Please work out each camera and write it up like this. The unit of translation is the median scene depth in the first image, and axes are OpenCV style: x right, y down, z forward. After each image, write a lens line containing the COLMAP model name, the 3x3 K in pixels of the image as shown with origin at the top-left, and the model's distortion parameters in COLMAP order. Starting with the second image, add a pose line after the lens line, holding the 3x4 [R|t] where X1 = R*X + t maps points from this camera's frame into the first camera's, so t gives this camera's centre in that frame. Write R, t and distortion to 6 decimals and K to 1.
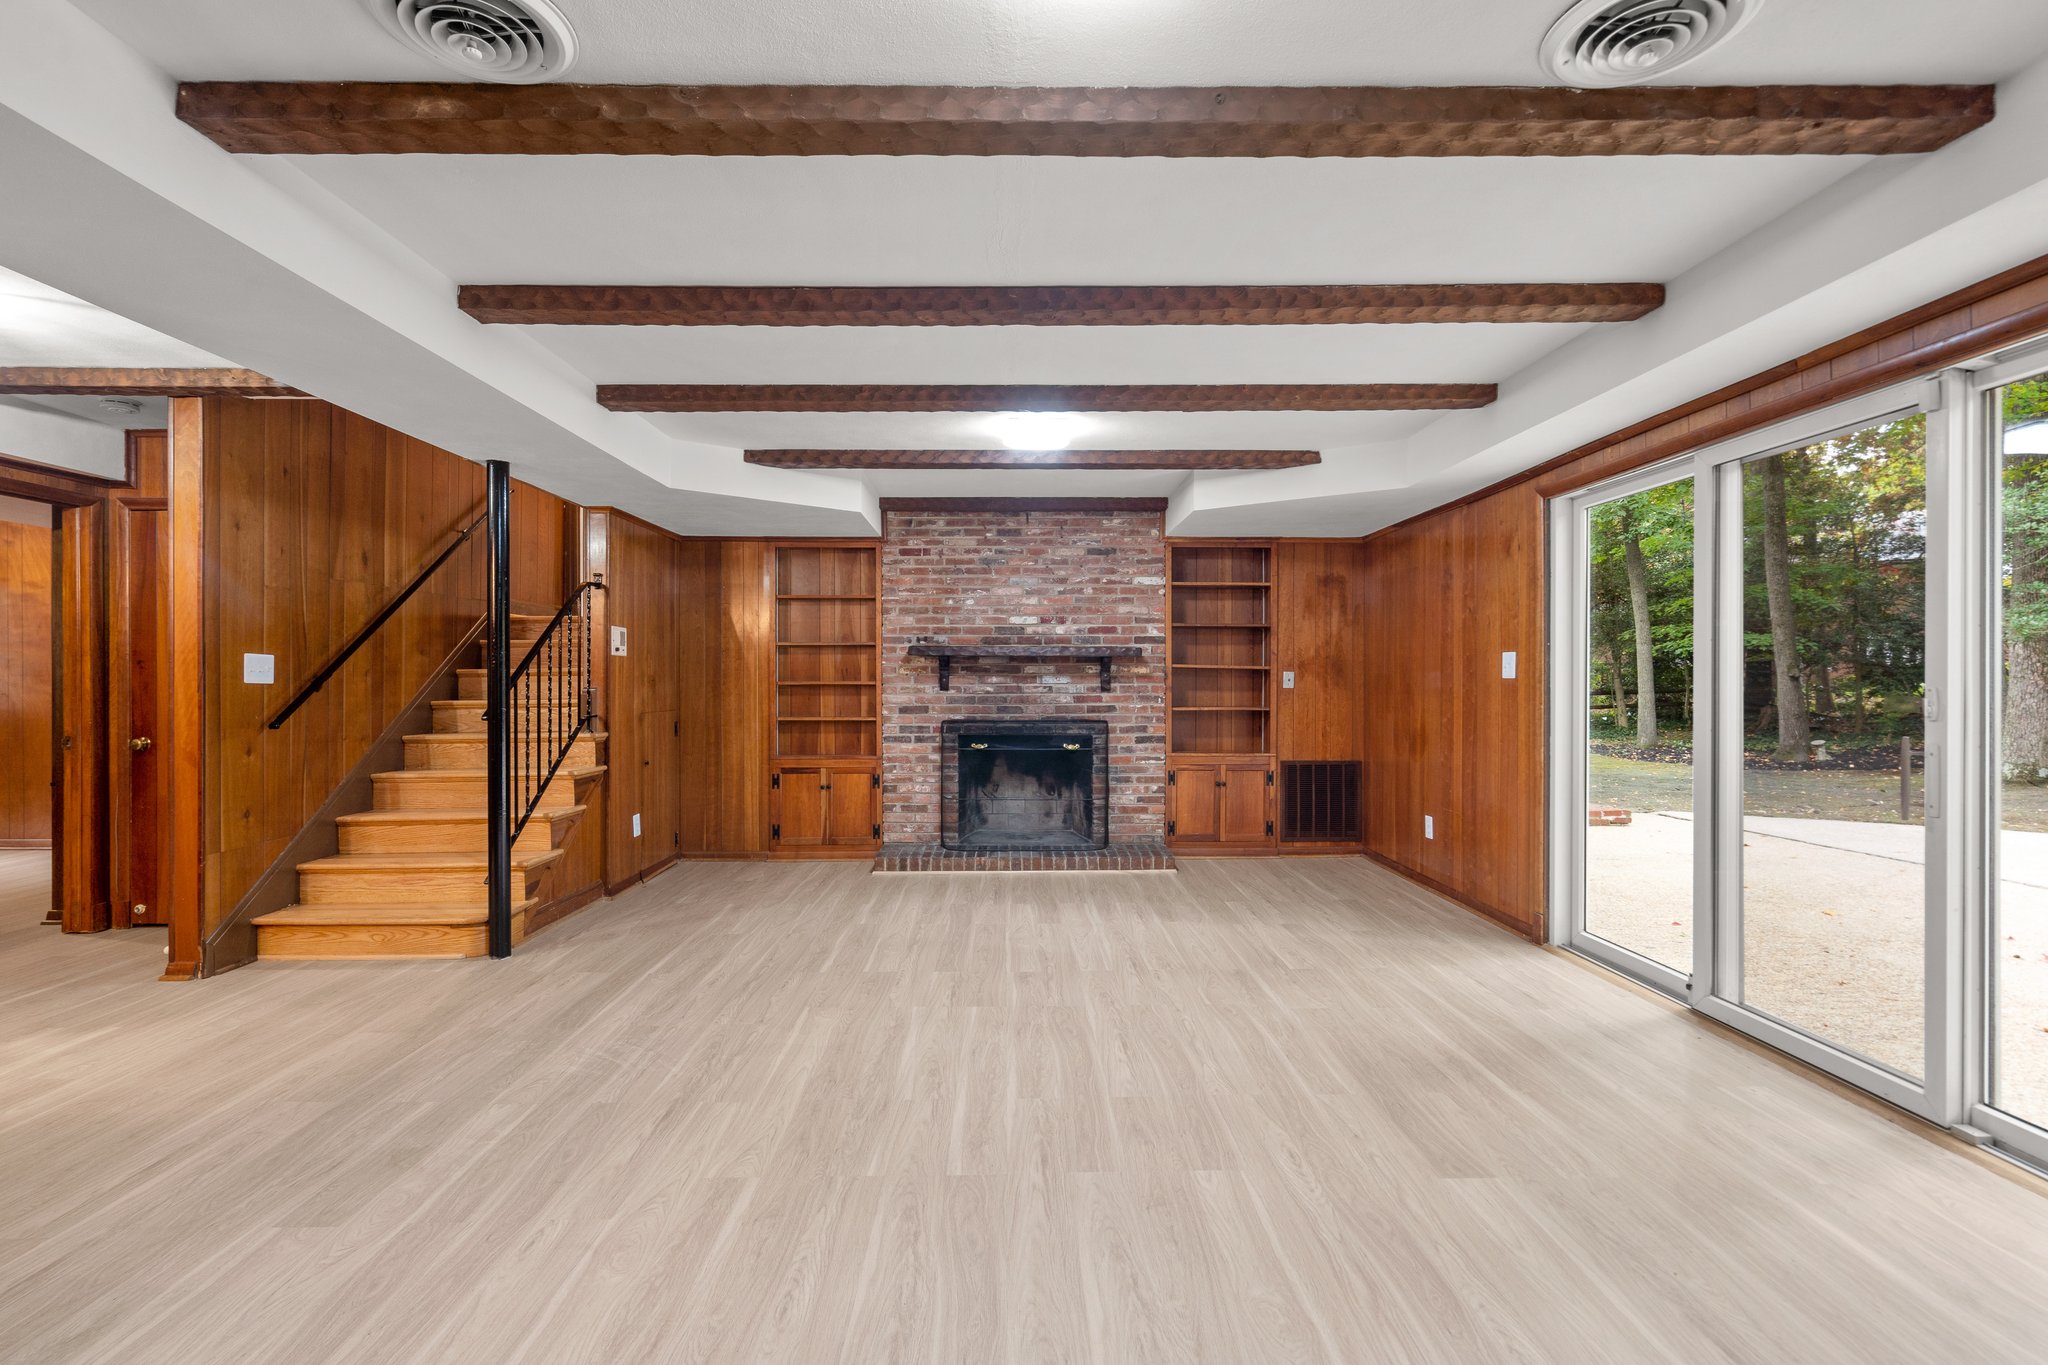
lens RADIAL K [[948.9, 0, 1012.9], [0, 948.9, 685.1], [0, 0, 1]] dist [-0.000149, -0.000955]
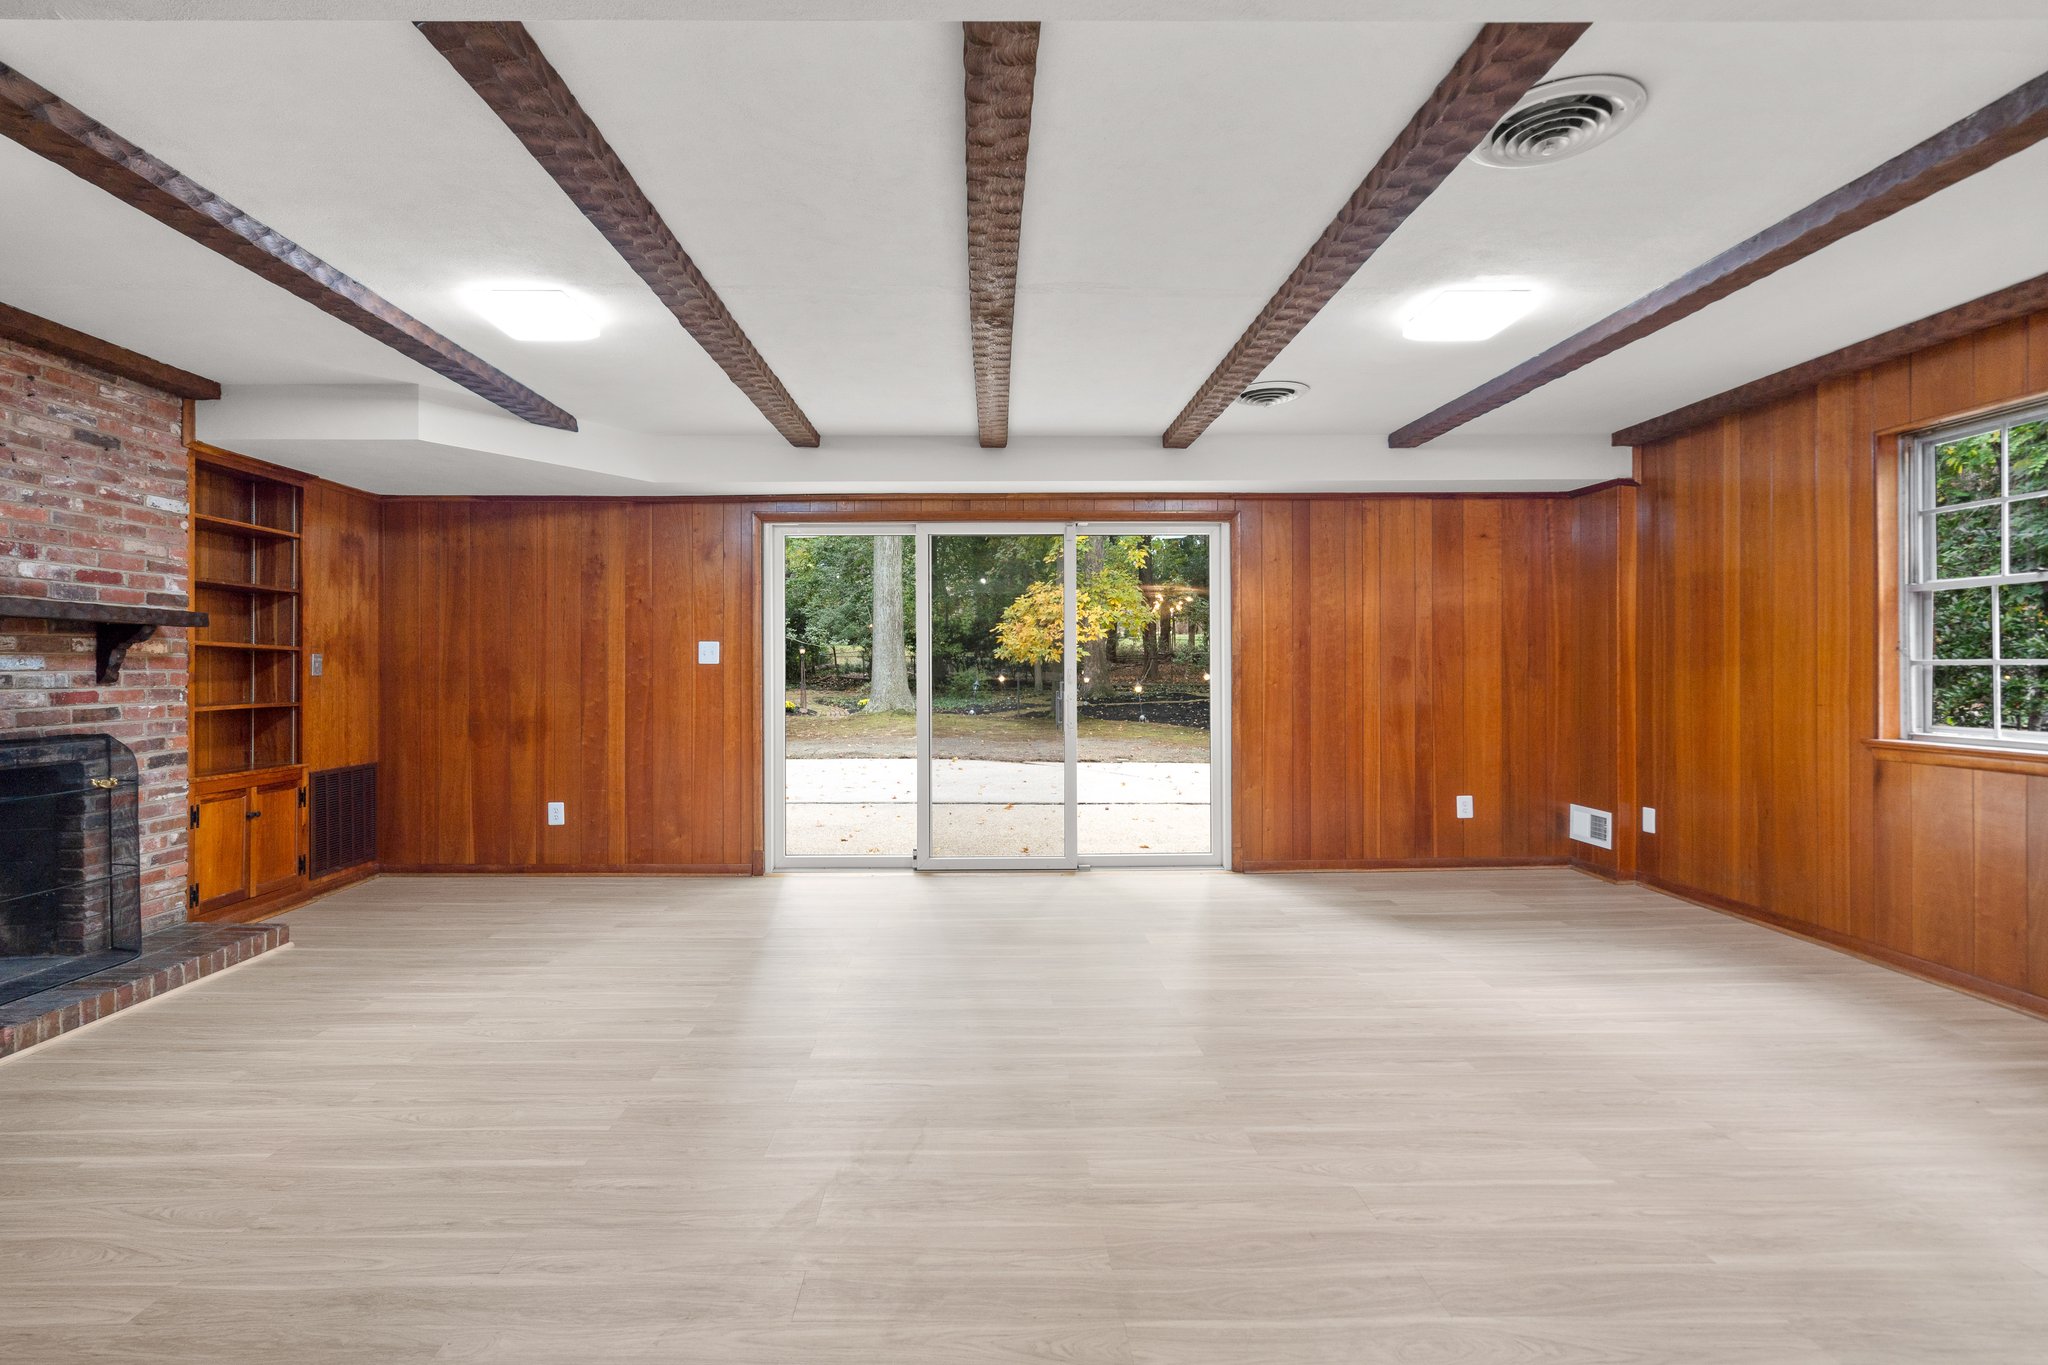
lens RADIAL K [[948.9, 0, 1007.6], [0, 948.9, 666.3], [0, 0, 1]] dist [-0.000149, -0.000955]
pose [[0.002870, 0.002739, 0.999992, -0.476682], [0.006425, 0.999976, -0.002758, 0.001180], [-0.999975, 0.006433, 0.002852, 0.449698]]
